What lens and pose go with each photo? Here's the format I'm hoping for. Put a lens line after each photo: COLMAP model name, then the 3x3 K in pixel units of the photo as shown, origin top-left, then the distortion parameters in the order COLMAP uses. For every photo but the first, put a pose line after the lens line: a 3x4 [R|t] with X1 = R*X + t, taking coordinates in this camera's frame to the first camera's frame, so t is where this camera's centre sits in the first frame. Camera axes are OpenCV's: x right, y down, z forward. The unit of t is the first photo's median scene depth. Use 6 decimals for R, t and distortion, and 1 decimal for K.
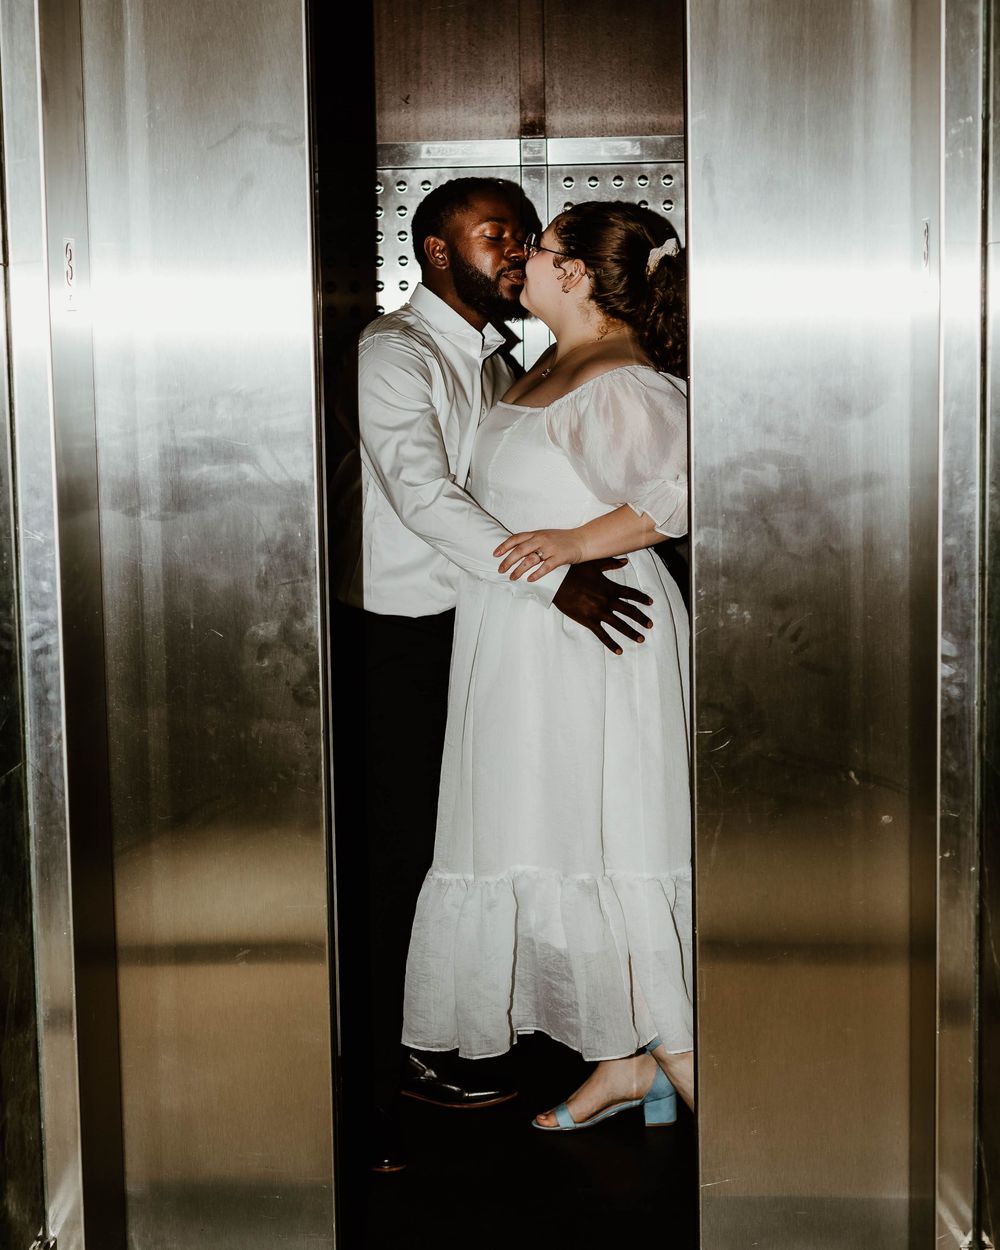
lens RADIAL K [[2245.0, 0, 507.2], [0, 2245.0, 628.9], [0, 0, 1]] dist [-0.032453, 0.000000]
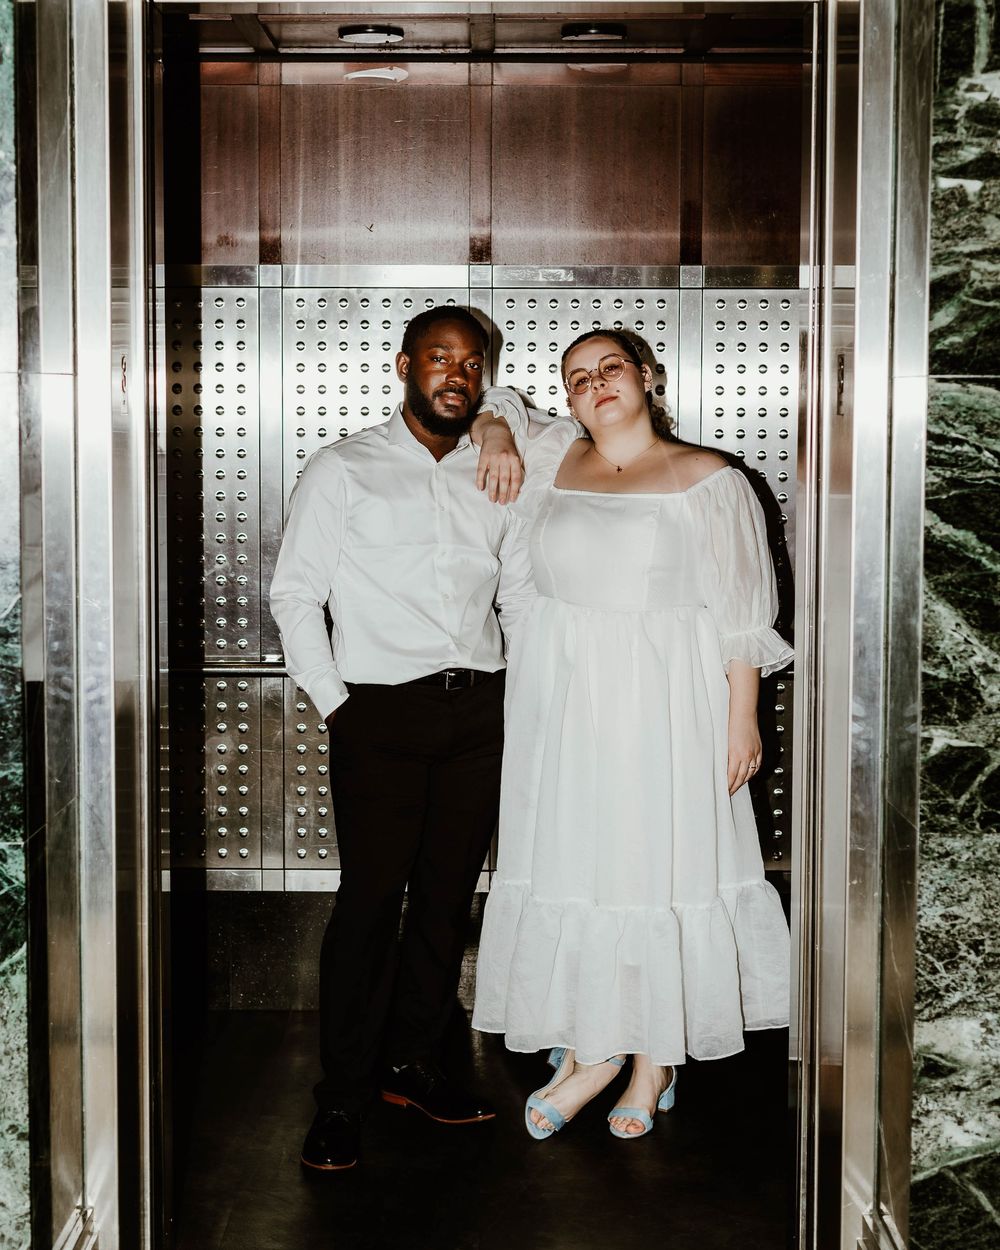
lens RADIAL K [[2245.0, 0, 493.7], [0, 2245.0, 622.8], [0, 0, 1]] dist [-0.032453, 0.000000]
pose [[0.998151, 0.016883, 0.058399, -0.068891], [-0.014392, 0.998979, -0.042817, 0.016295], [-0.059062, 0.041897, 0.997375, -0.190349]]
